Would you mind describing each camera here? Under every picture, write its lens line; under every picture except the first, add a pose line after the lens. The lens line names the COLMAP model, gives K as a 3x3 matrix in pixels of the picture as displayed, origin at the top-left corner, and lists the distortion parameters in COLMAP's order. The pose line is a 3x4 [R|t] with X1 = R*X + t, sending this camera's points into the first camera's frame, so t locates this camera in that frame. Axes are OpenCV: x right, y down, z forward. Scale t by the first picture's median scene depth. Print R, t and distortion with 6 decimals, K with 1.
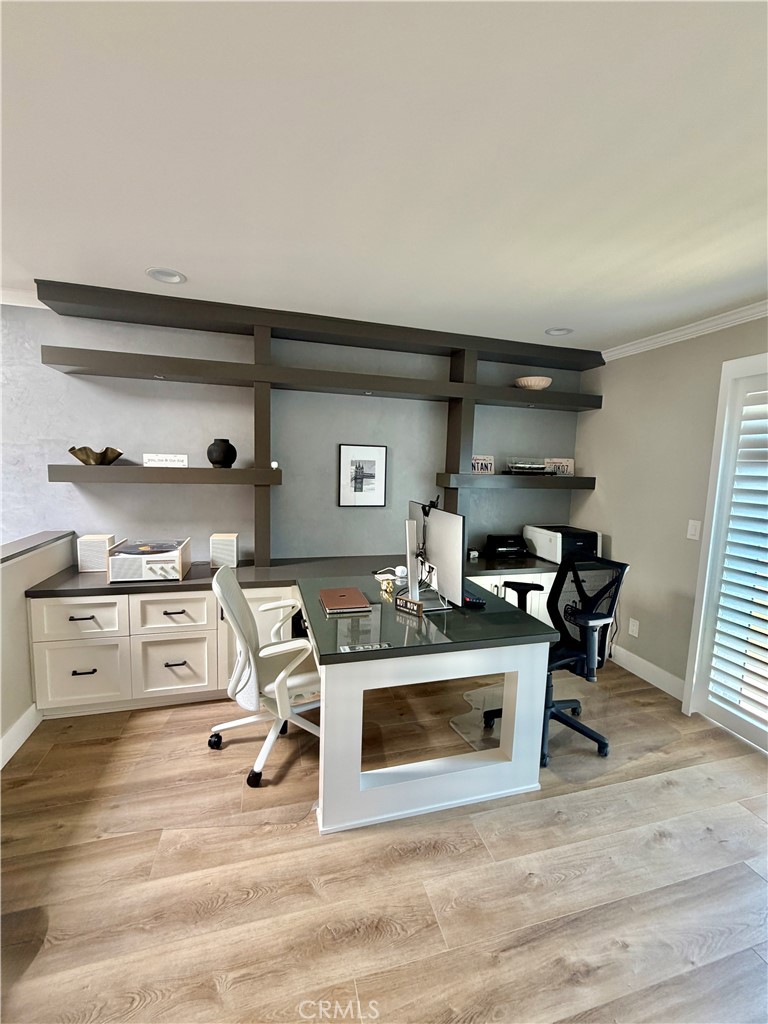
lens RADIAL K [[426.7, 0, 384.4], [0, 426.7, 513.4], [0, 0, 1]] dist [0.000077, 0.000307]
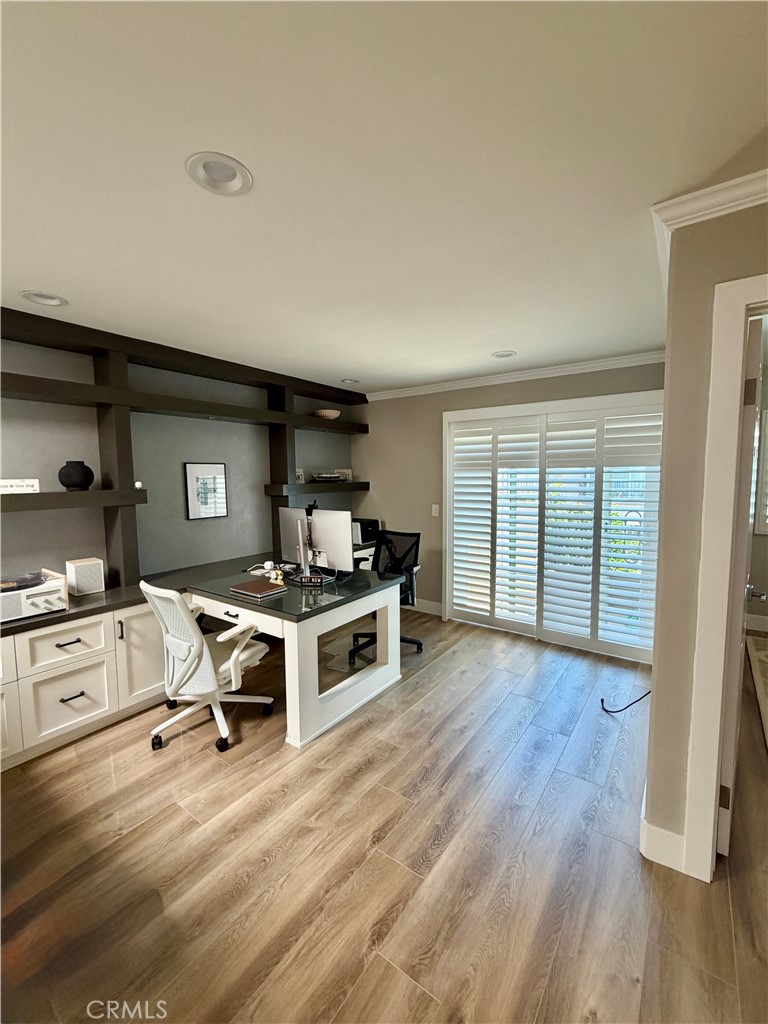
lens RADIAL K [[426.7, 0, 384.4], [0, 426.7, 513.4], [0, 0, 1]] dist [0.000077, 0.000307]
pose [[0.785294, -0.094427, 0.611880, -0.495446], [0.105308, 0.994272, 0.018286, -0.000772], [-0.610102, 0.050076, 0.790739, -0.209067]]
